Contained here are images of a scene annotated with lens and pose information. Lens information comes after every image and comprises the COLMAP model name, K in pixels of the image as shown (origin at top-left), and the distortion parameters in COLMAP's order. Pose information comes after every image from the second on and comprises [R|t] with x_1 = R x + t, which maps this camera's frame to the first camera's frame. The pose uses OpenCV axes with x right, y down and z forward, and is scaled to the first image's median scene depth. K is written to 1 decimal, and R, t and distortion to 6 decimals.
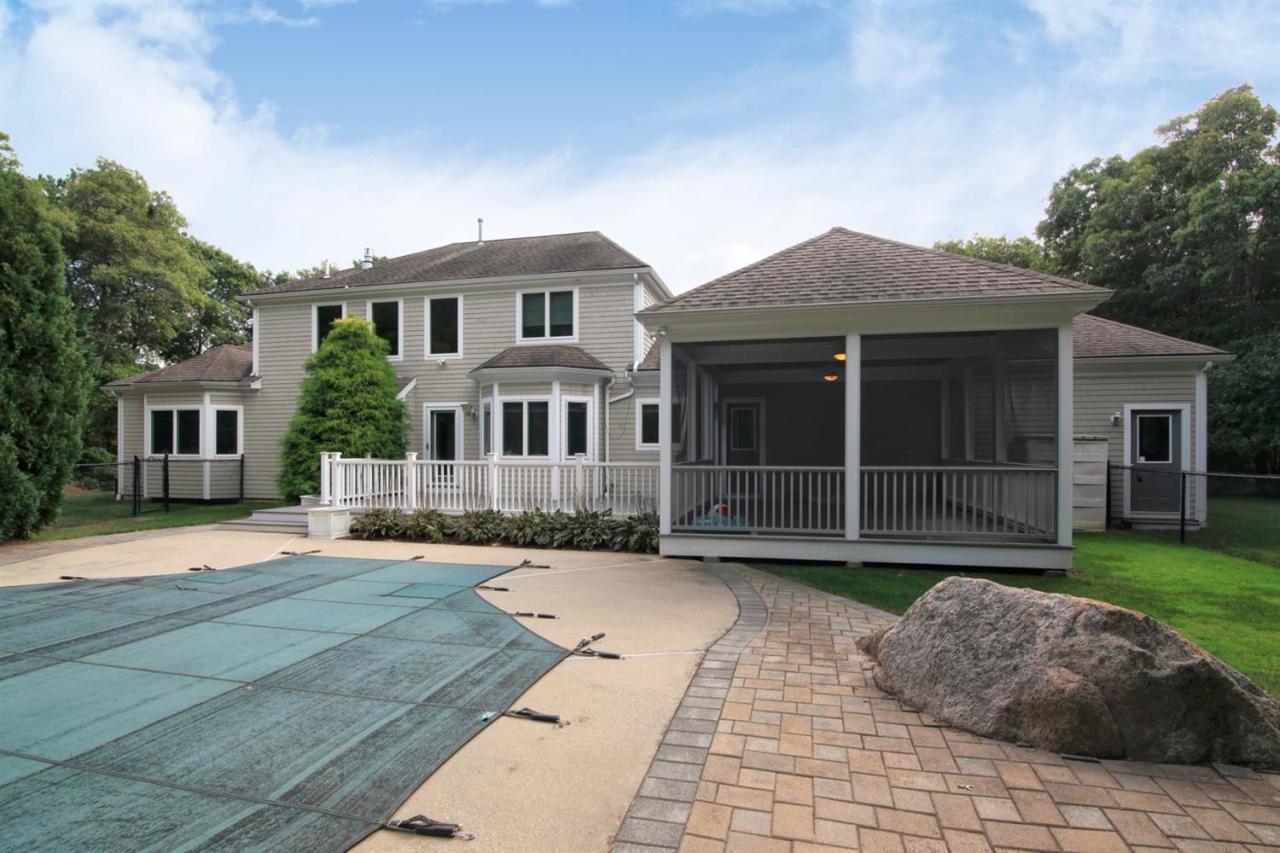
lens RADIAL K [[635.4, 0, 652.5], [0, 635.4, 466.9], [0, 0, 1]] dist [-0.001692, -0.000149]
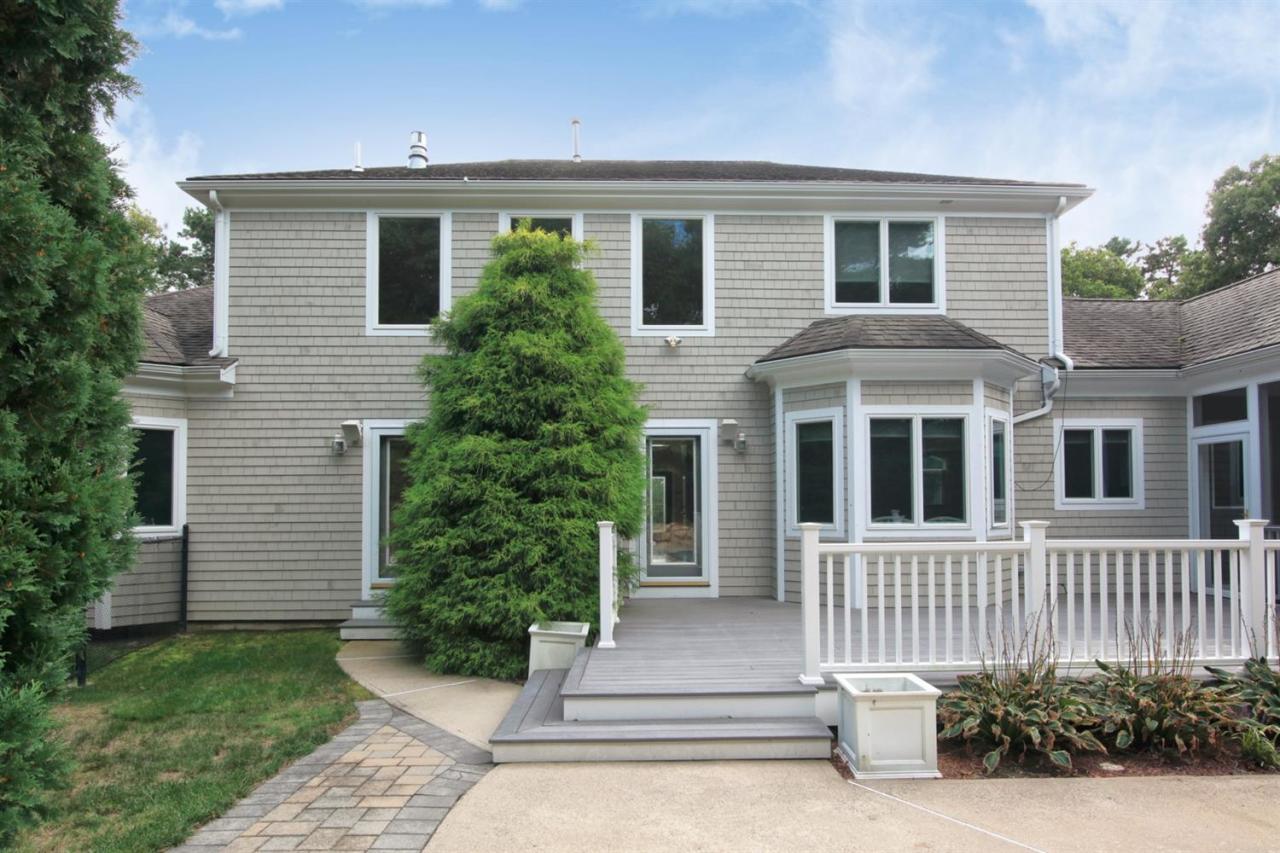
lens RADIAL K [[732.1, 0, 639.7], [0, 732.1, 505.5], [0, 0, 1]] dist [-0.002530, 0.000006]
pose [[0.962625, -0.006093, 0.270771, -0.535509], [0.014253, 0.999501, -0.028180, -0.016629], [-0.270464, 0.030986, 0.962231, 0.457582]]
